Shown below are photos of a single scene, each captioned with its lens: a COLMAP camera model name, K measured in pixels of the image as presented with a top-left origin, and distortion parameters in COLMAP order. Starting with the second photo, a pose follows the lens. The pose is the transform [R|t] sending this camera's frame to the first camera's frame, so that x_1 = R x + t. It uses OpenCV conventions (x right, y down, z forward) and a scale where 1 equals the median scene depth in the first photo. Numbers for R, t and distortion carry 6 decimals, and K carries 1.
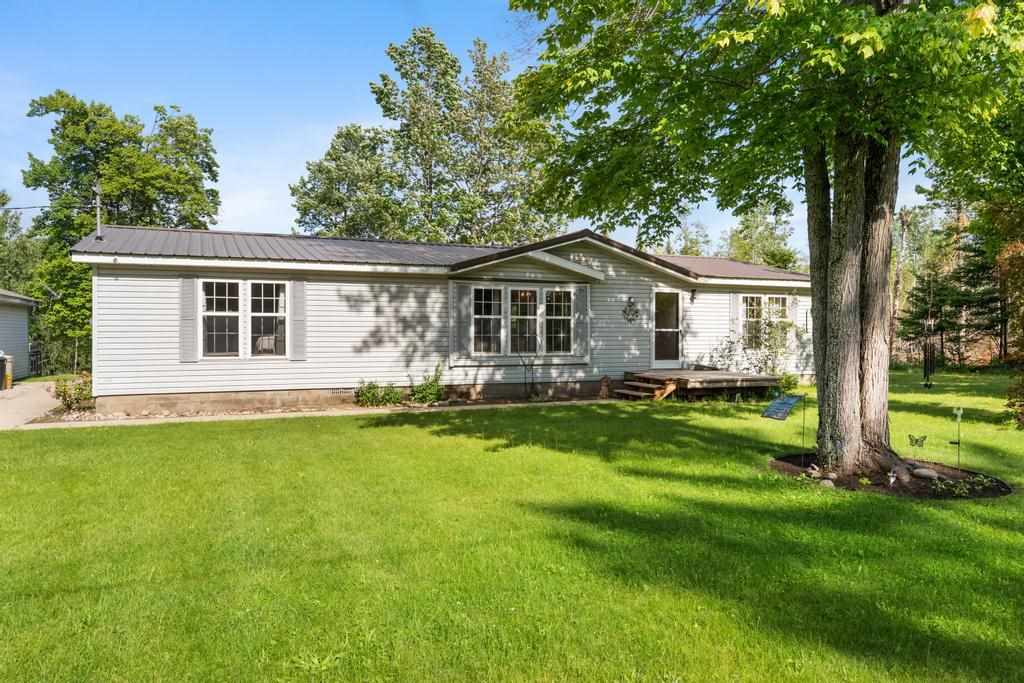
lens RADIAL K [[728.5, 0, 512.1], [0, 728.5, 337.0], [0, 0, 1]] dist [-0.006905, 0.008850]
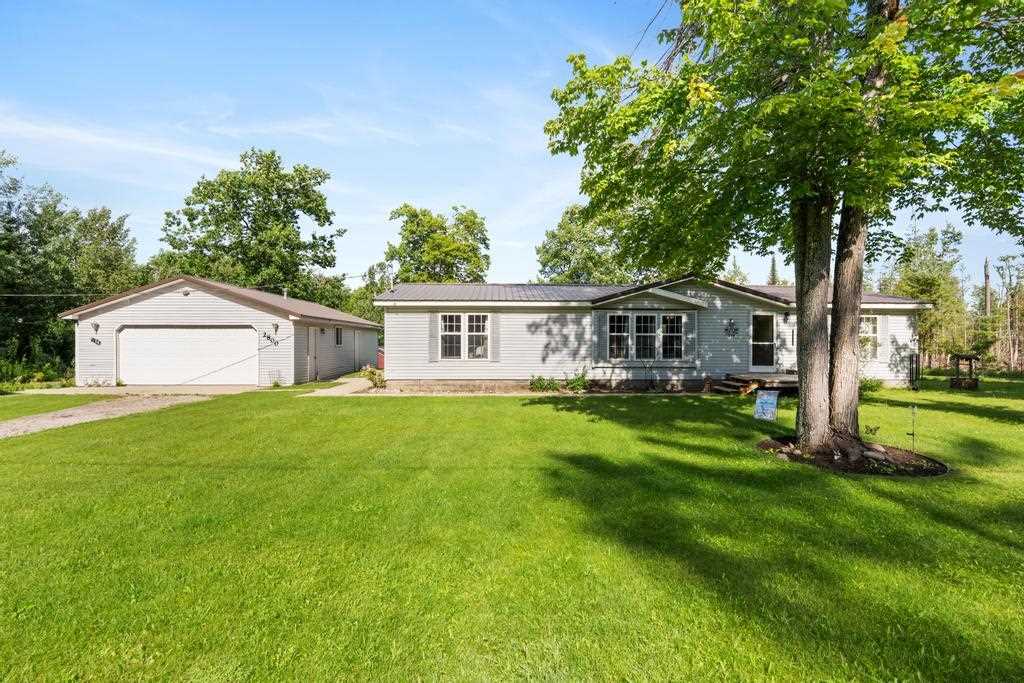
lens RADIAL K [[510.8, 0, 513.7], [0, 510.8, 348.8], [0, 0, 1]] dist [-0.023894, -0.000659]
pose [[0.924797, 0.005661, -0.380419, 0.163529], [-0.004409, 0.999982, 0.004162, -0.001453], [0.380435, -0.002172, 0.924805, -0.036882]]
